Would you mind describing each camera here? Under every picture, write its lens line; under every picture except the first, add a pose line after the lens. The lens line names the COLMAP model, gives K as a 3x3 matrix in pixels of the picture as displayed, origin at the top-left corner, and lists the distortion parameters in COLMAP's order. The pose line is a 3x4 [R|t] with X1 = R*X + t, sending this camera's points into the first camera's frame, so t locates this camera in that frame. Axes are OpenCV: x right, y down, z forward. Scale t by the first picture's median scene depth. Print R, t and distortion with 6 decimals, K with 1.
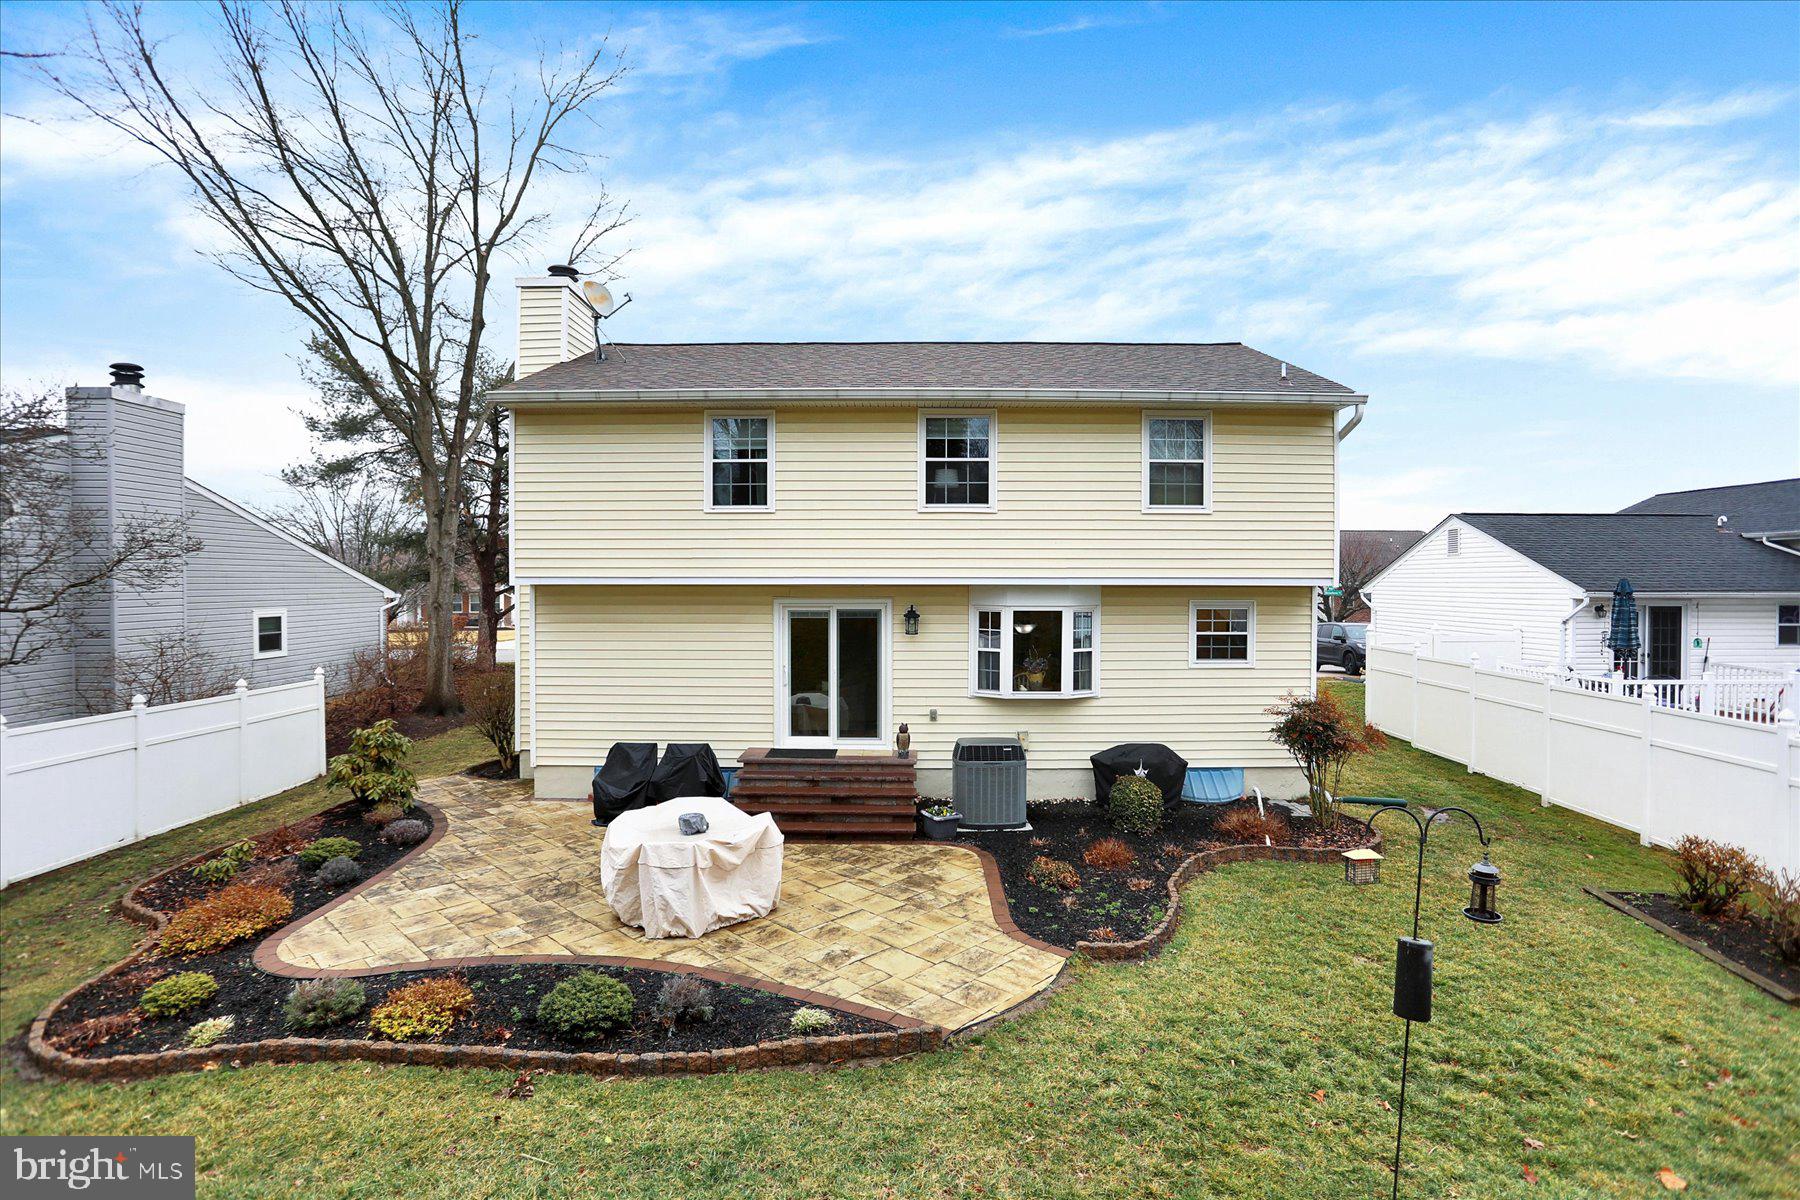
lens RADIAL K [[878.0, 0, 892.8], [0, 878.0, 591.6], [0, 0, 1]] dist [-0.078559, 0.035308]
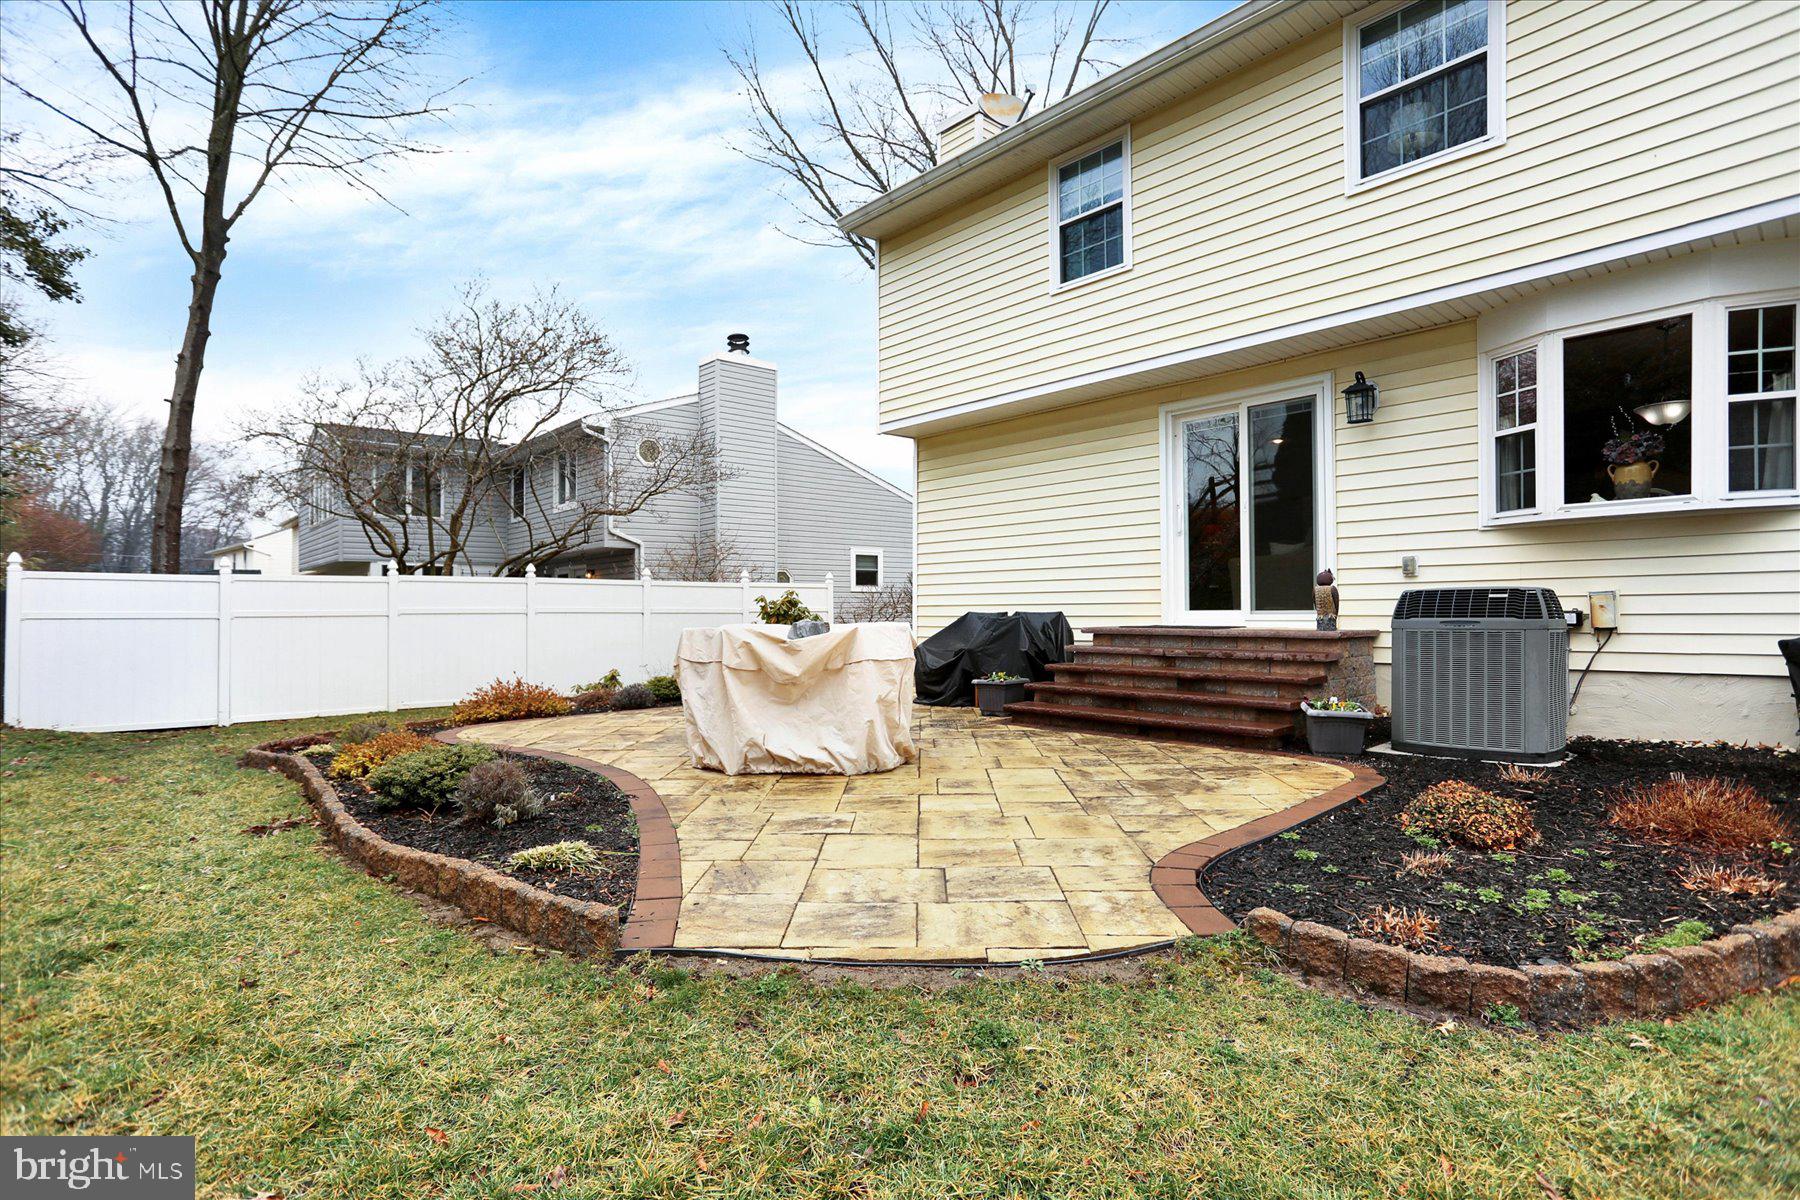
lens RADIAL K [[885.6, 0, 905.4], [0, 885.6, 600.3], [0, 0, 1]] dist [-0.070322, 0.033429]
pose [[0.680501, -0.013597, -0.732621, 0.236204], [-0.000065, 0.999827, -0.018617, 0.176657], [0.732747, 0.012716, 0.680383, 0.401282]]
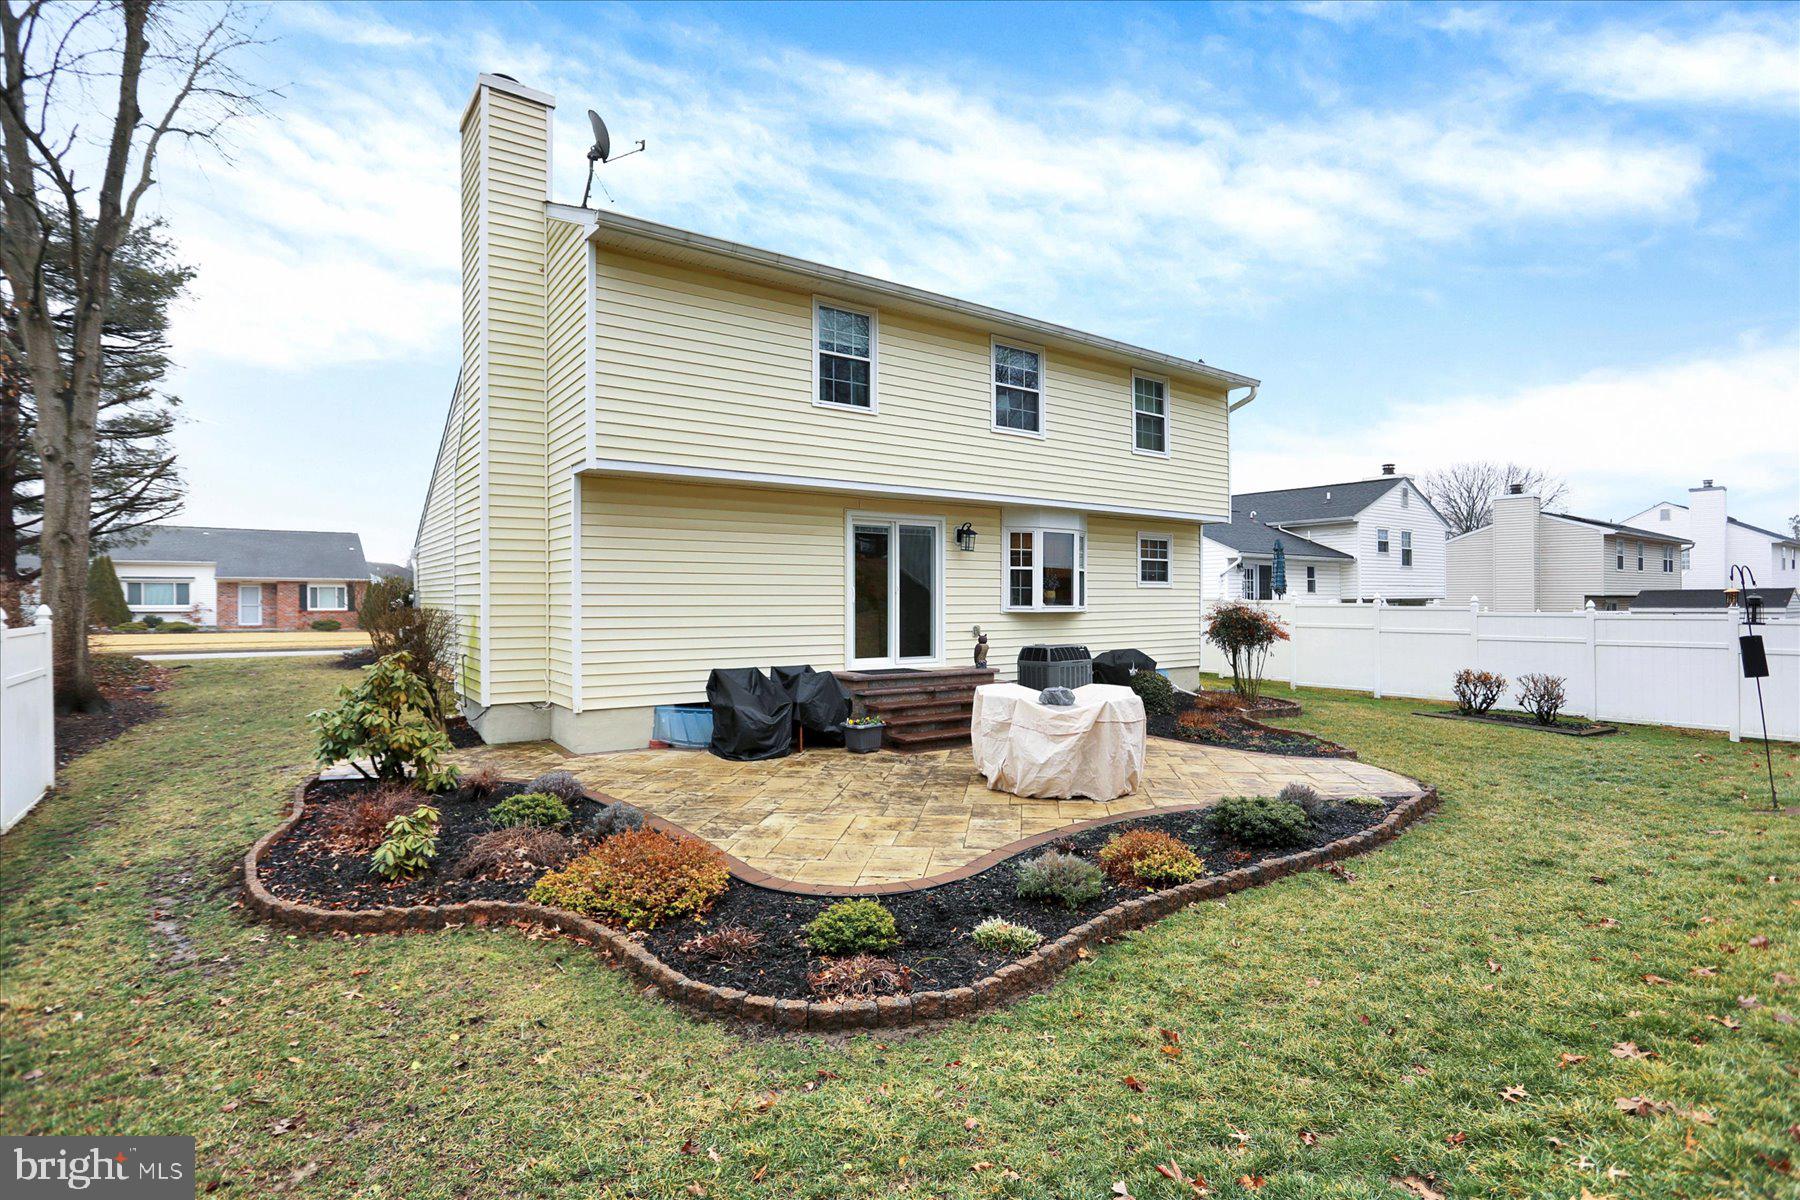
lens RADIAL K [[885.6, 0, 905.4], [0, 885.6, 600.3], [0, 0, 1]] dist [-0.070322, 0.033429]
pose [[0.802656, -0.001886, 0.596439, -0.665058], [0.009134, 0.999917, -0.009130, 0.116288], [-0.596372, 0.012776, 0.802606, 0.212207]]
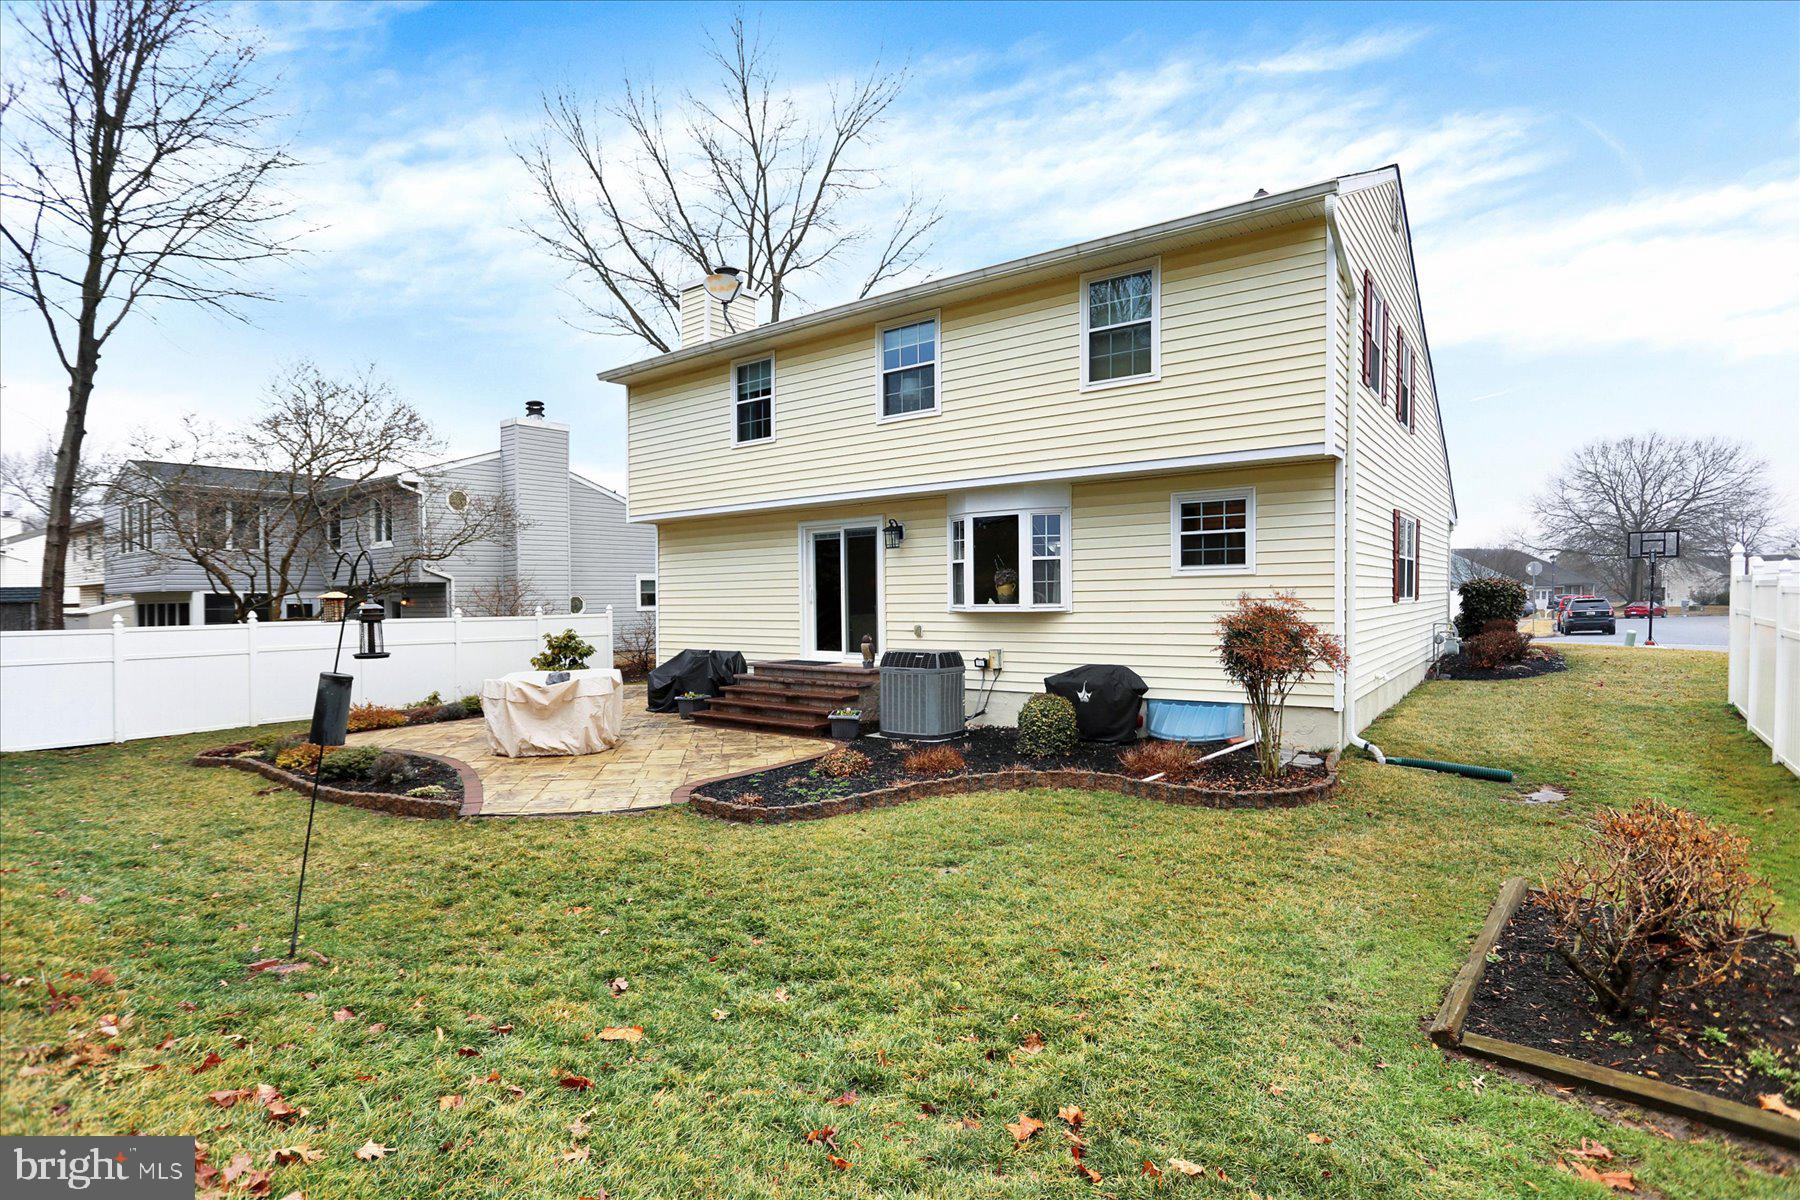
lens RADIAL K [[885.6, 0, 905.4], [0, 885.6, 600.3], [0, 0, 1]] dist [-0.070322, 0.033429]
pose [[0.809549, -0.009027, -0.586983, 0.633845], [0.006952, 0.999959, -0.005790, 0.115010], [0.587011, 0.000606, 0.809579, 0.191492]]
